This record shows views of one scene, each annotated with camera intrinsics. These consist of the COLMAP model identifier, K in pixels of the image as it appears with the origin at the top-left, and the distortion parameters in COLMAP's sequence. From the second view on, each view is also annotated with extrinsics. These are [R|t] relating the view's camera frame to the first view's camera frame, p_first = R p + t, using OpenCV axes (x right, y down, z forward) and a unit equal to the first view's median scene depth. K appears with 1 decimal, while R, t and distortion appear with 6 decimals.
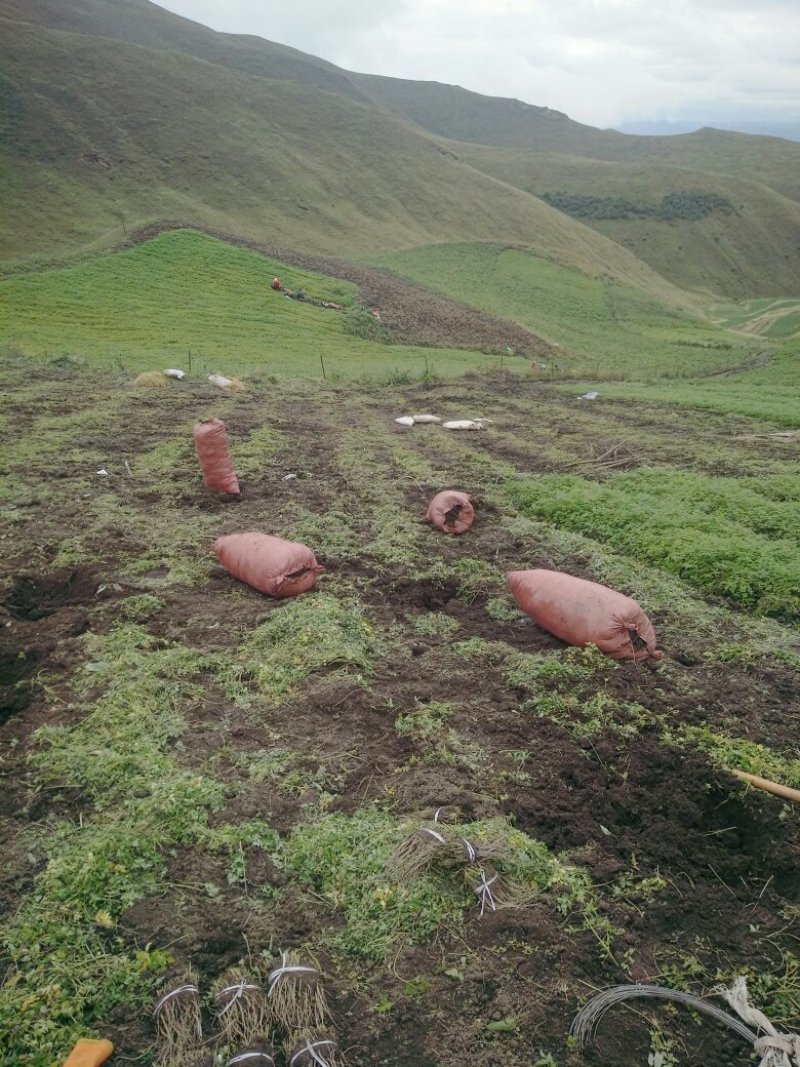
lens RADIAL K [[808.0, 0, 393.6], [0, 808.0, 528.7], [0, 0, 1]] dist [0.054182, -0.062824]
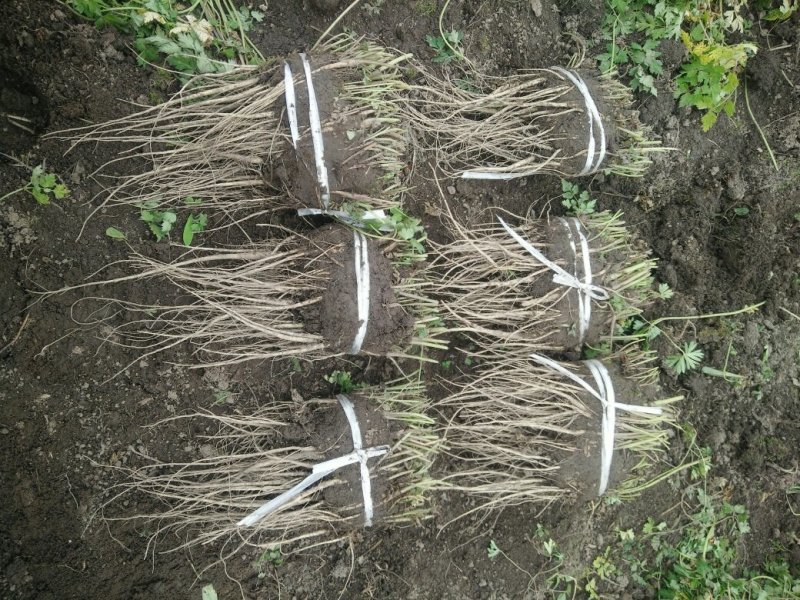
lens RADIAL K [[607.0, 0, 400.0], [0, 607.0, 300.0], [0, 0, 1]] dist [0.001705, -0.004239]
pose [[-0.214354, 0.971317, -0.102934, -0.133097], [-0.465716, -0.009001, 0.884888, 0.354918], [0.858581, 0.237617, 0.454288, 0.800205]]
